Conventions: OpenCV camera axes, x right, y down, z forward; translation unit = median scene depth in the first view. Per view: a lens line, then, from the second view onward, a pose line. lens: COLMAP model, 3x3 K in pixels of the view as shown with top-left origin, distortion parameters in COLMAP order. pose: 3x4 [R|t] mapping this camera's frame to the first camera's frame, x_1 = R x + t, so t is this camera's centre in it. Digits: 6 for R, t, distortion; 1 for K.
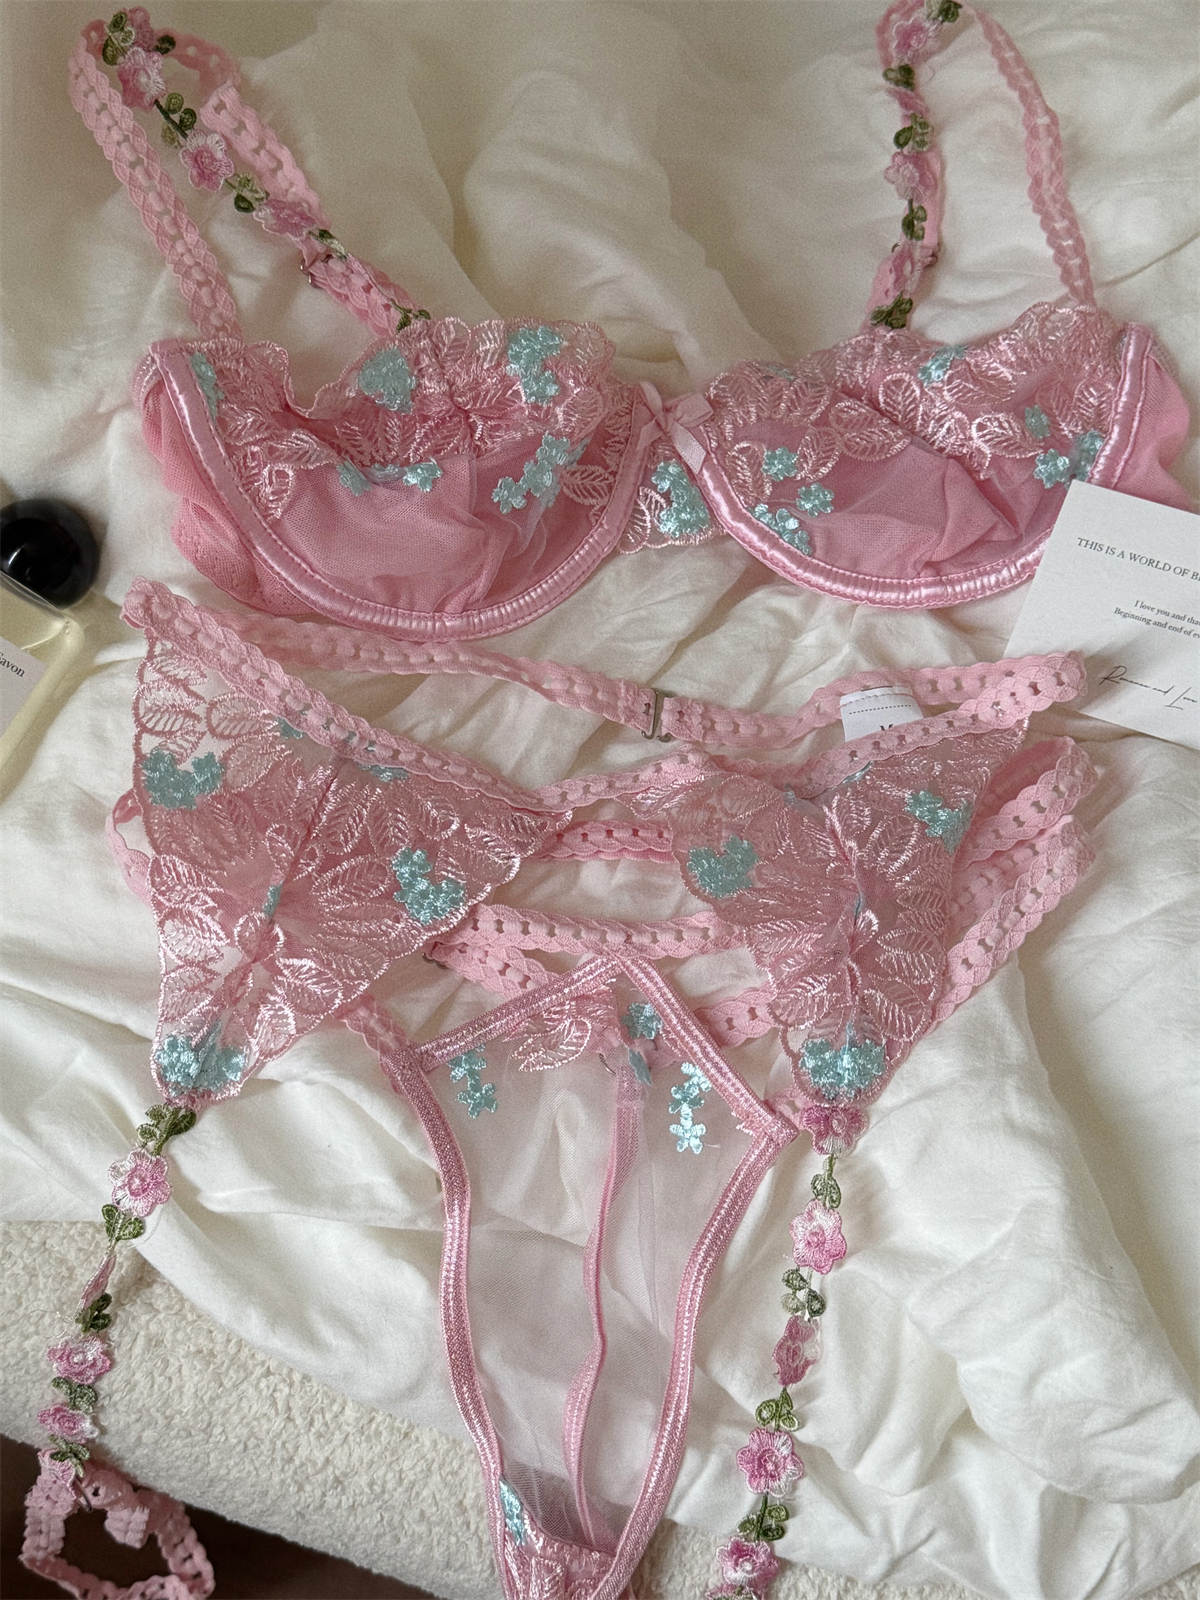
lens RADIAL K [[1858.3, 0, 611.7], [0, 1858.3, 798.0], [0, 0, 1]] dist [0.189302, -0.375359]
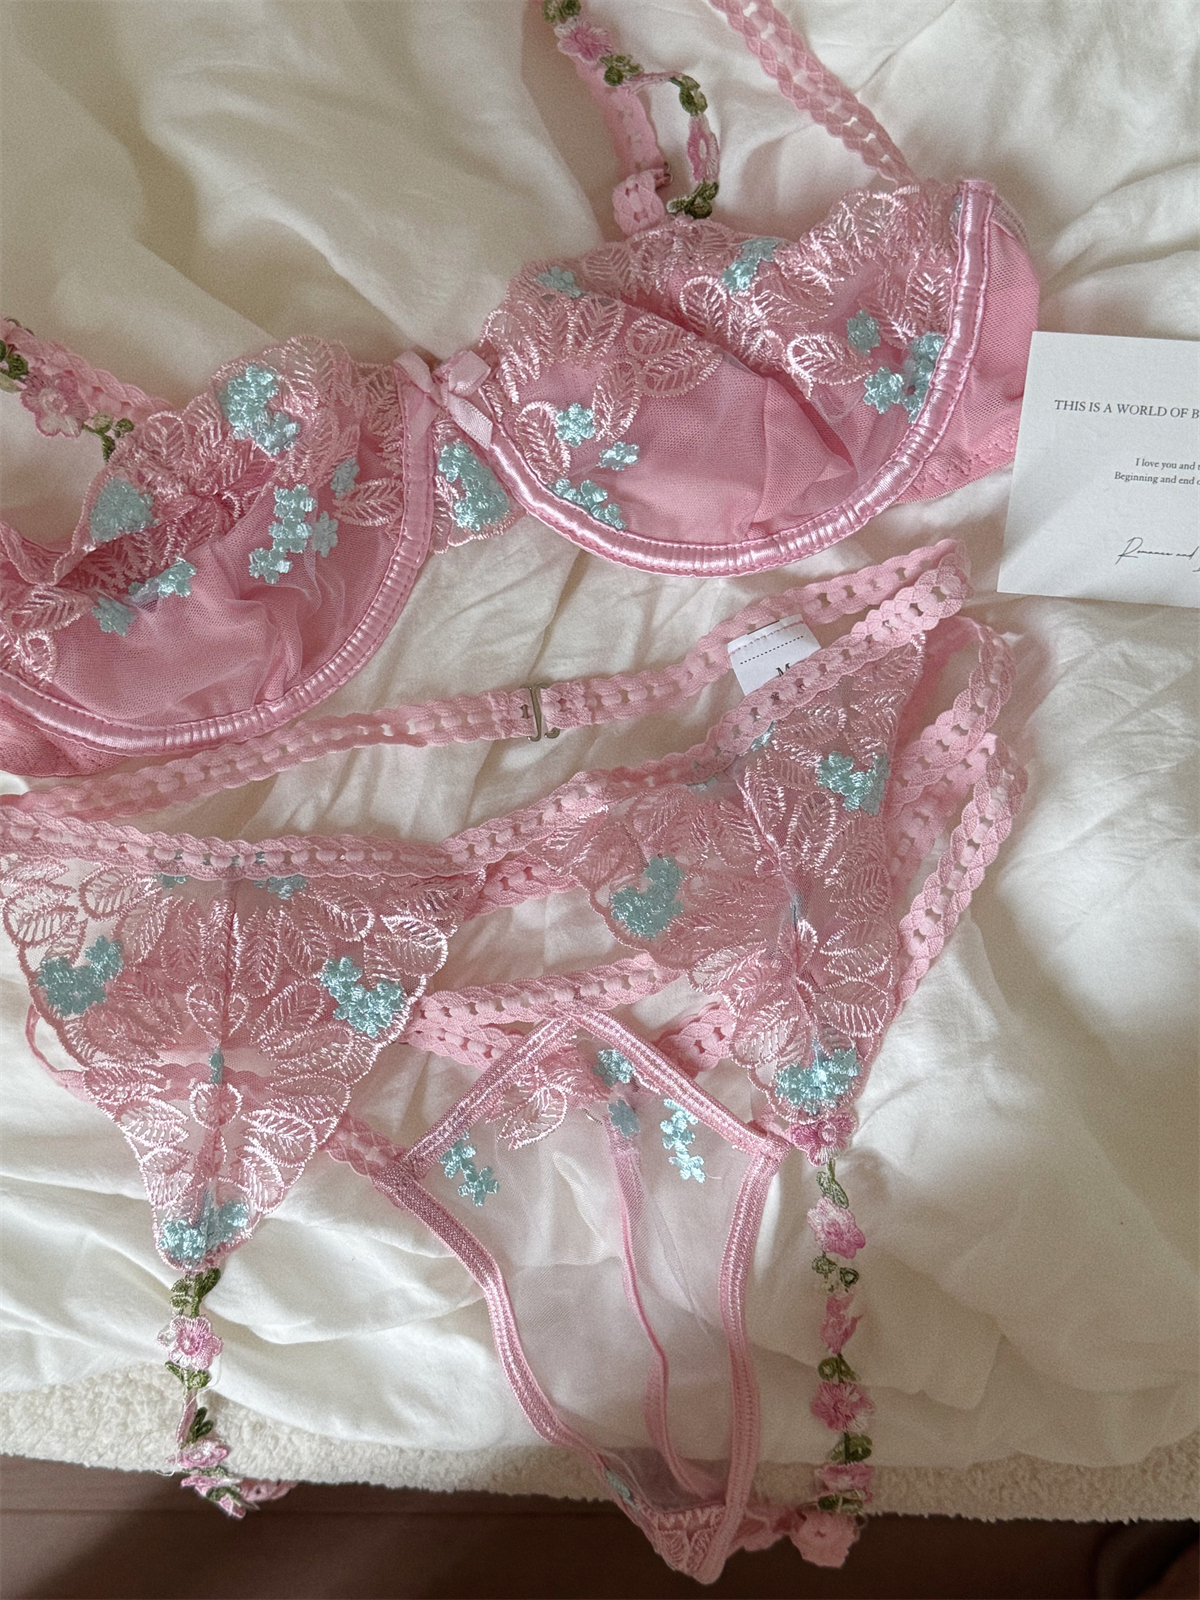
lens RADIAL K [[1858.3, 0, 611.7], [0, 1858.3, 798.0], [0, 0, 1]] dist [0.189302, -0.375359]
pose [[0.959661, -0.269304, -0.080784, 0.132889], [0.280279, 0.893604, 0.350593, -0.352991], [-0.022227, -0.359092, 0.933037, 0.128190]]
